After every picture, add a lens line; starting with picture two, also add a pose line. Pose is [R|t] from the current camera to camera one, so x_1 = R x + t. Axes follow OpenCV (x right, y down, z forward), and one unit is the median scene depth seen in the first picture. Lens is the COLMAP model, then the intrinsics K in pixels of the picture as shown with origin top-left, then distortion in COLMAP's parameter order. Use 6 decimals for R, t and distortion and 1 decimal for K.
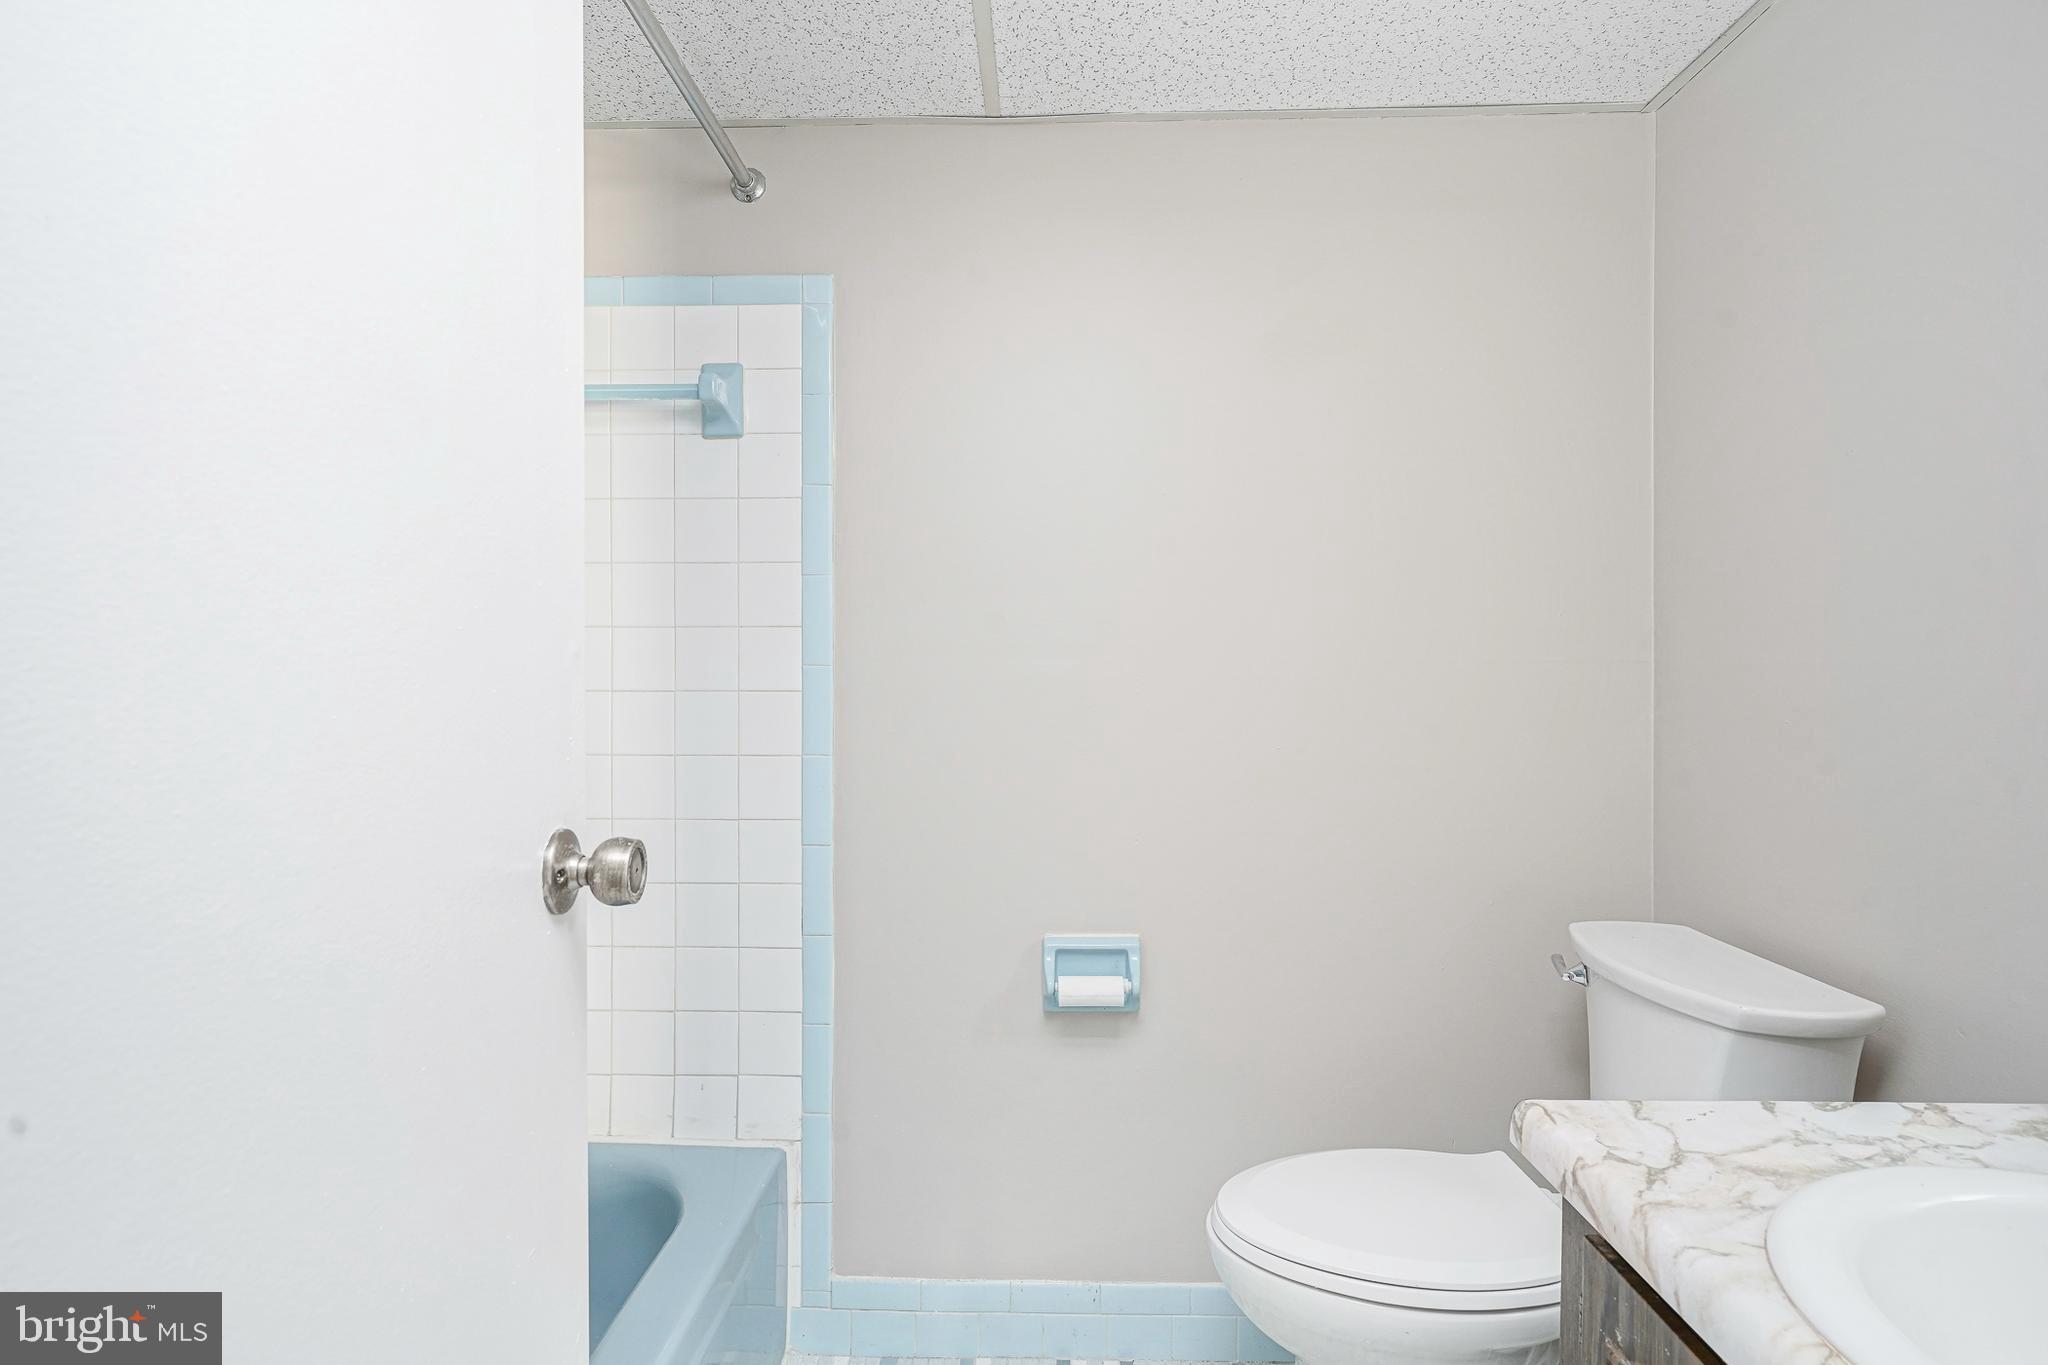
lens RADIAL K [[1007.6, 0, 1034.4], [0, 1007.6, 677.1], [0, 0, 1]] dist [-0.007083, 0.001636]
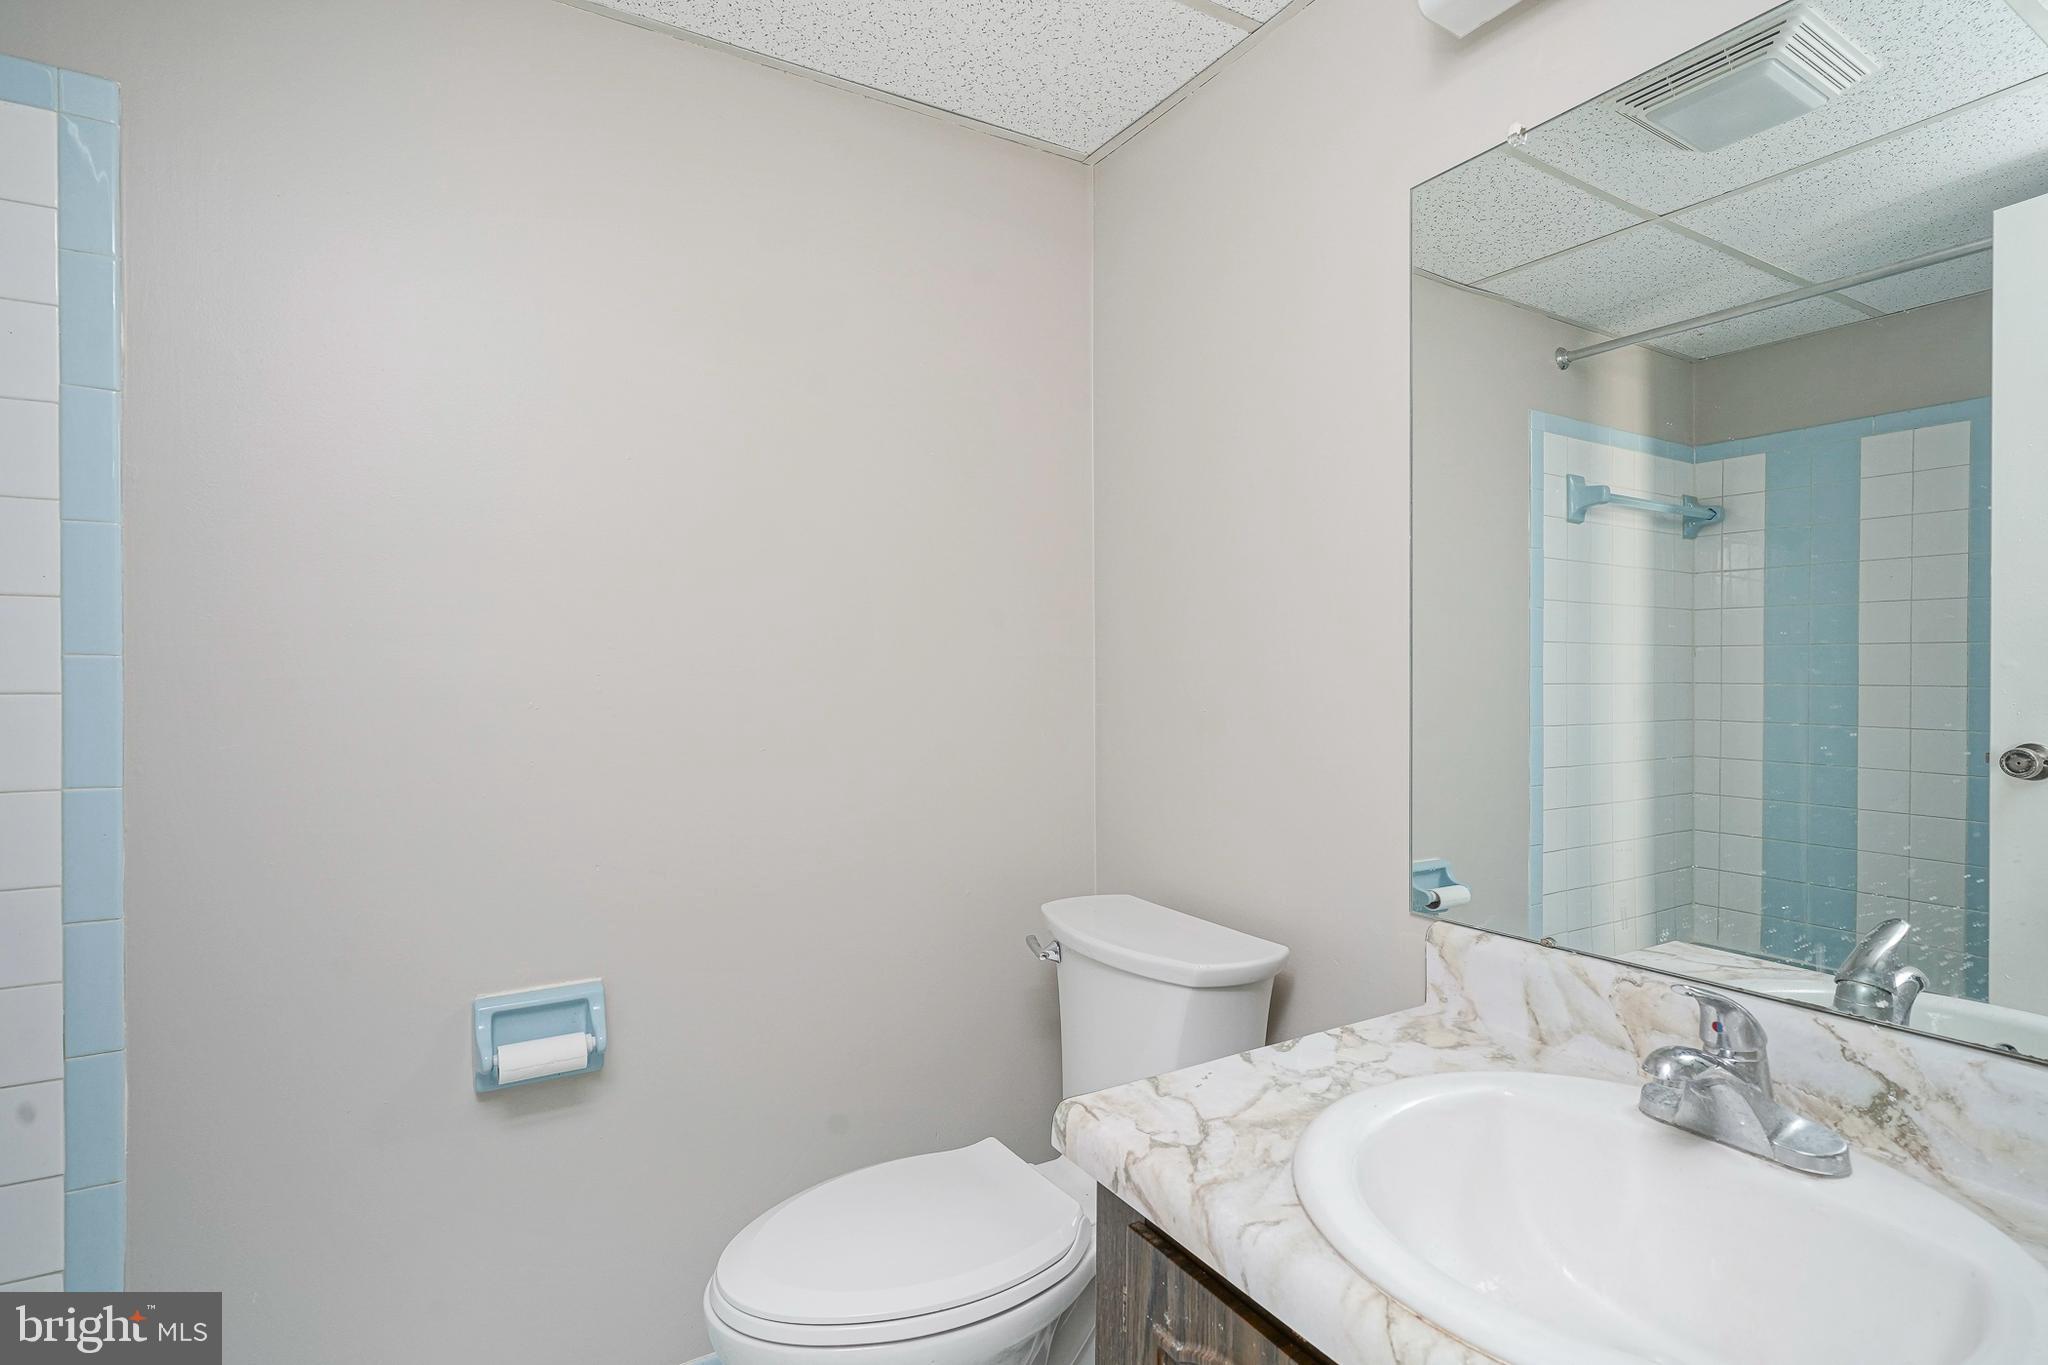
lens RADIAL K [[1007.6, 0, 1034.4], [0, 1007.6, 677.1], [0, 0, 1]] dist [-0.007083, 0.001636]
pose [[0.849705, -0.002191, 0.527254, -0.060389], [-0.000654, 0.999986, 0.005209, -0.001627], [-0.527258, -0.004771, 0.849692, 0.176022]]
